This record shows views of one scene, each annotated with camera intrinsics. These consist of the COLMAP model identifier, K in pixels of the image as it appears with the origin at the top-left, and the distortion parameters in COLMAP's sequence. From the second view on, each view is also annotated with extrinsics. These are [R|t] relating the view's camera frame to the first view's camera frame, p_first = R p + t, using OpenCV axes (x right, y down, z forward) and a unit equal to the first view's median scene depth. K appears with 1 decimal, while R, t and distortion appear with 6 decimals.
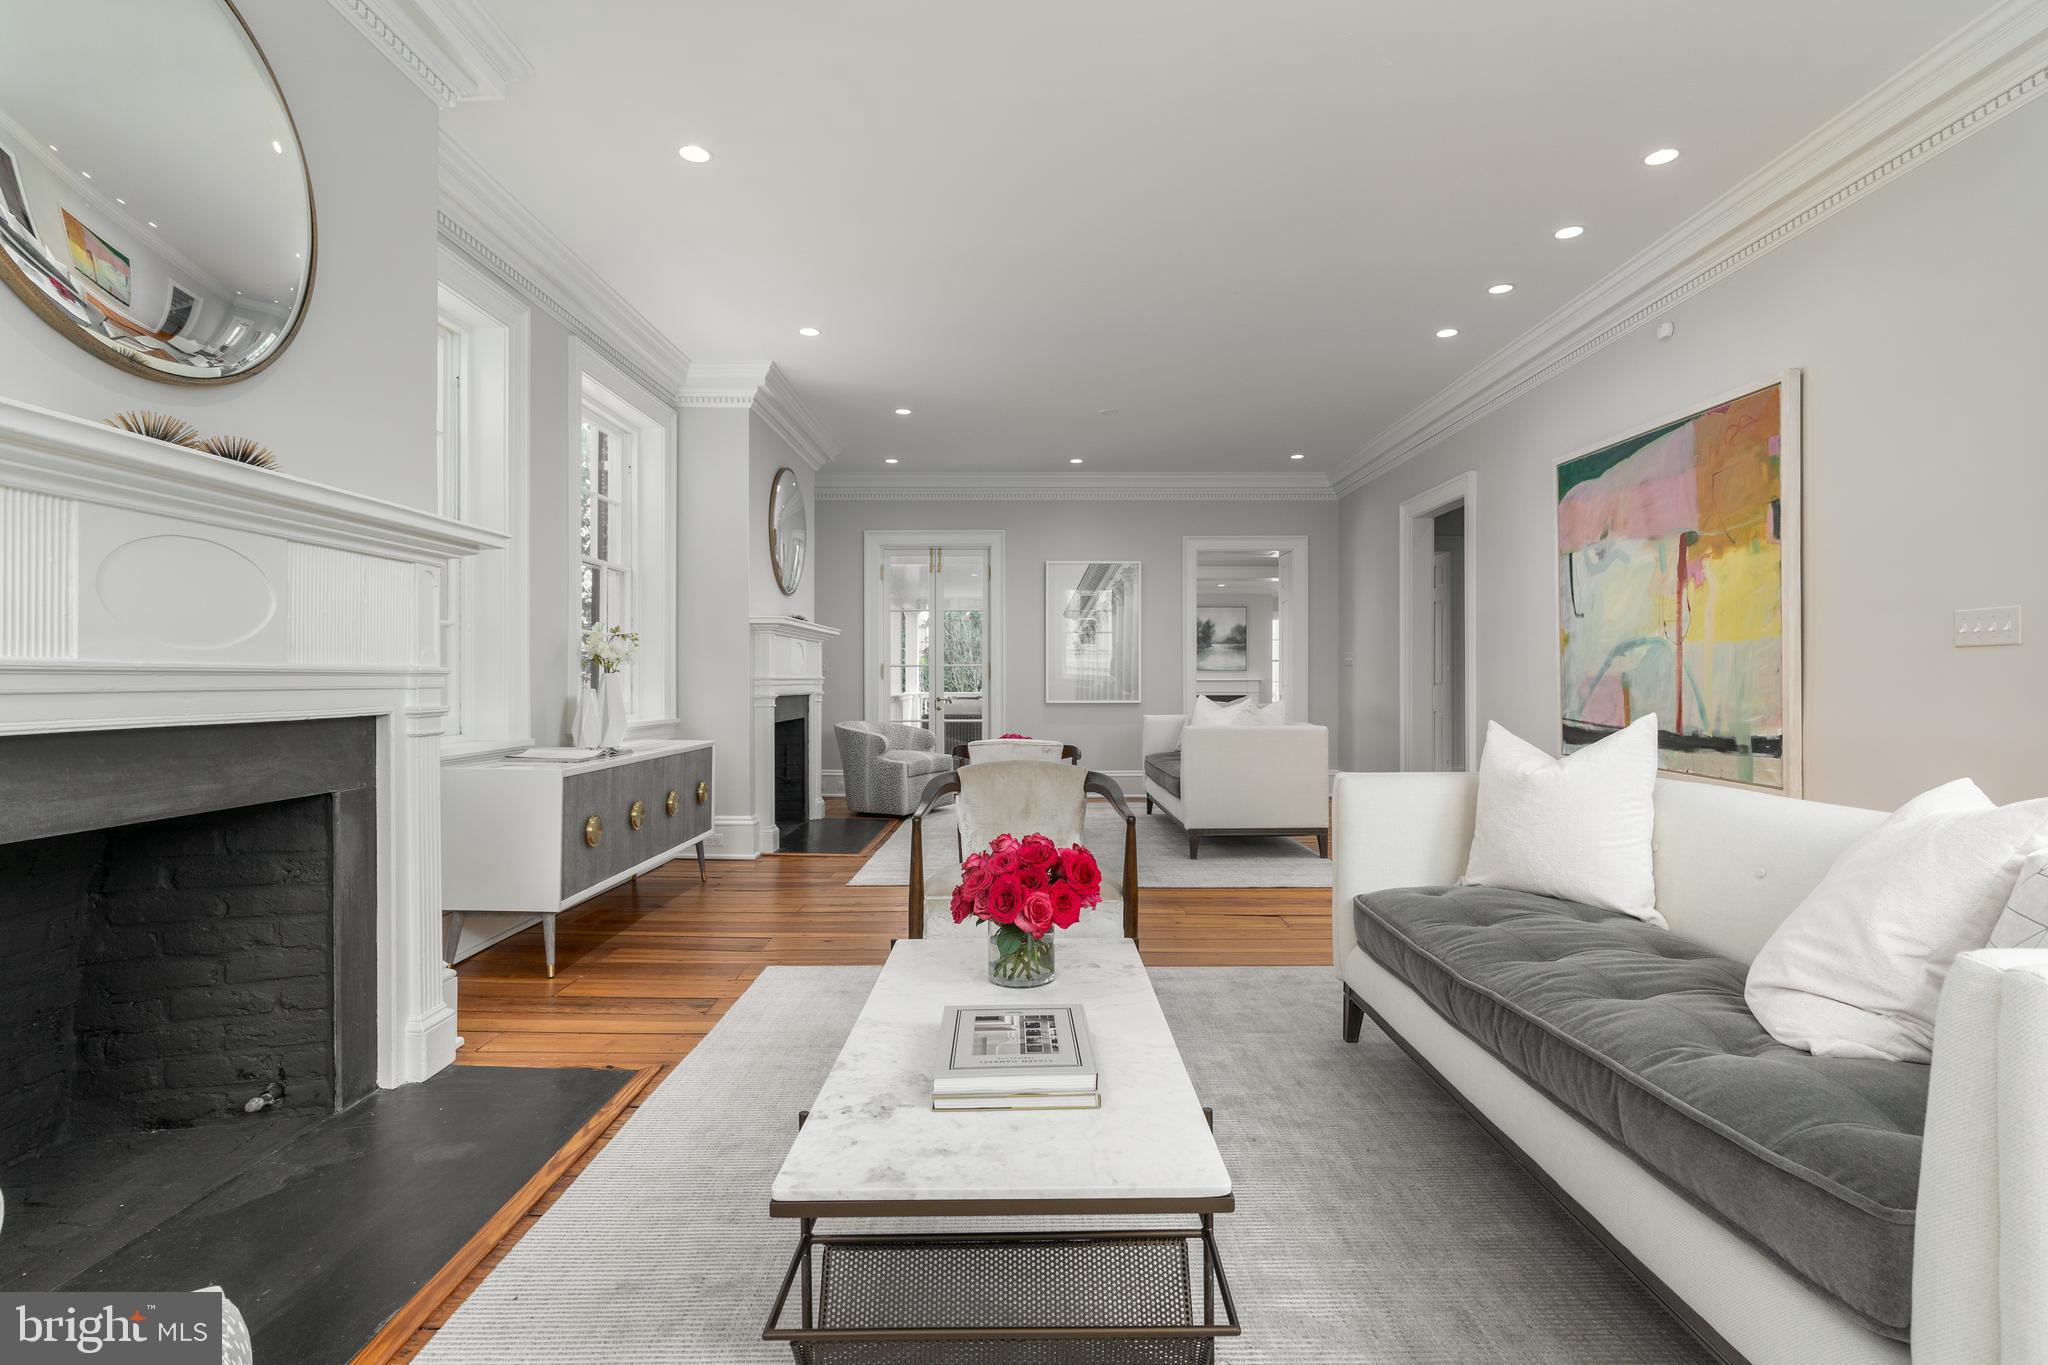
lens RADIAL K [[1005.9, 0, 1024.0], [0, 1005.9, 682.5], [0, 0, 1]] dist [-0.016393, 0.011458]
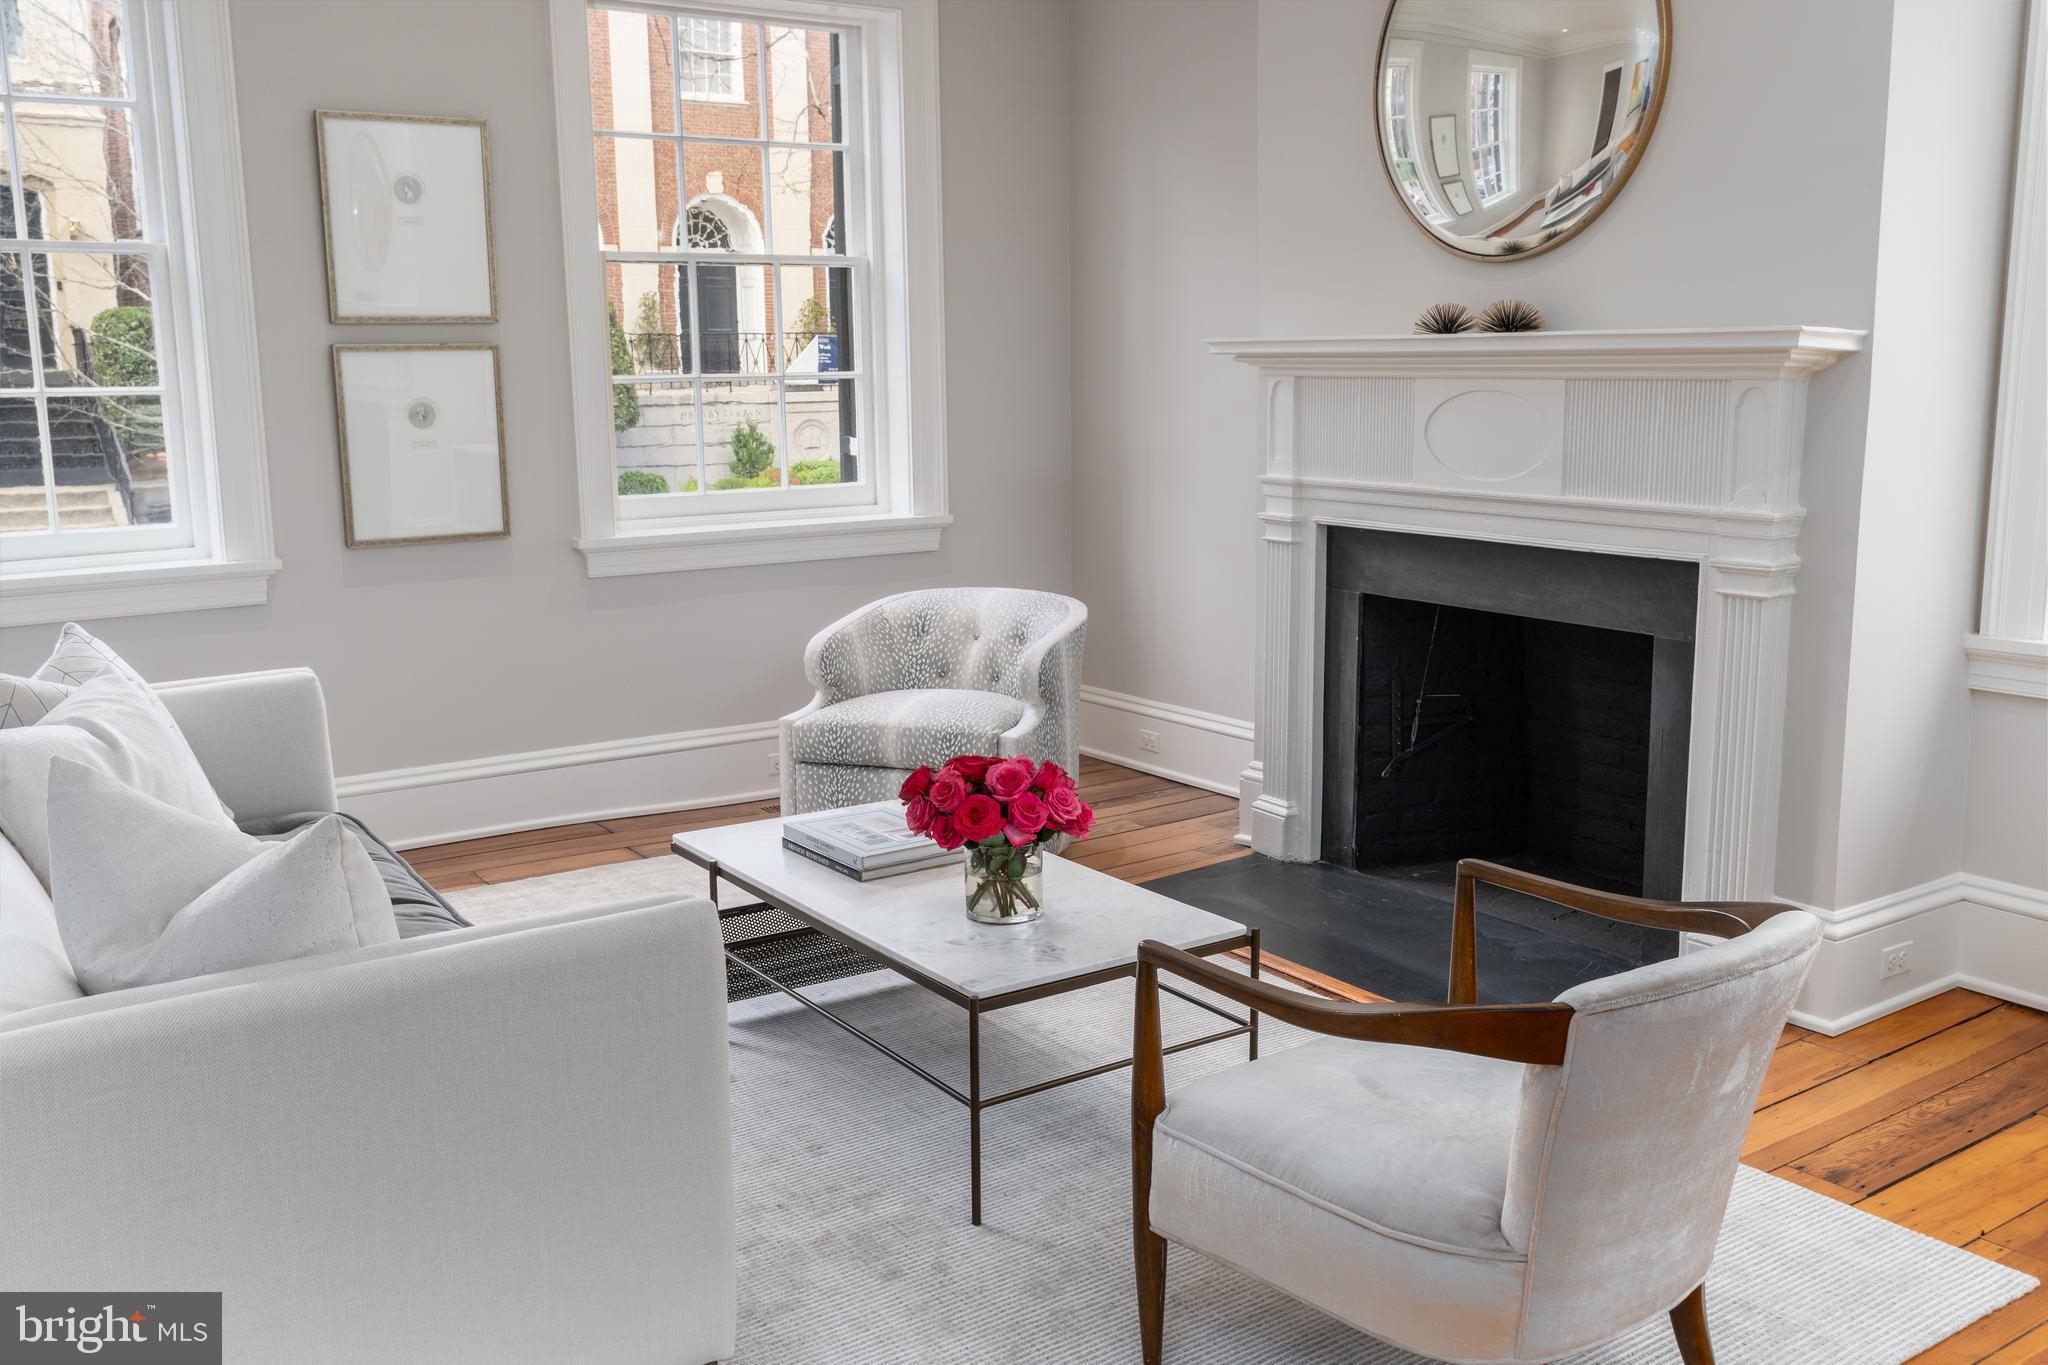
lens RADIAL K [[1807.8, 0, 1024.0], [0, 1807.8, 682.5], [0, 0, 1]] dist [-0.006062, -0.002277]
pose [[-0.821037, 0.112718, -0.559637, 0.786039], [0.010114, 0.983032, 0.183156, -0.171946], [0.570786, 0.144718, -0.808245, 2.123045]]
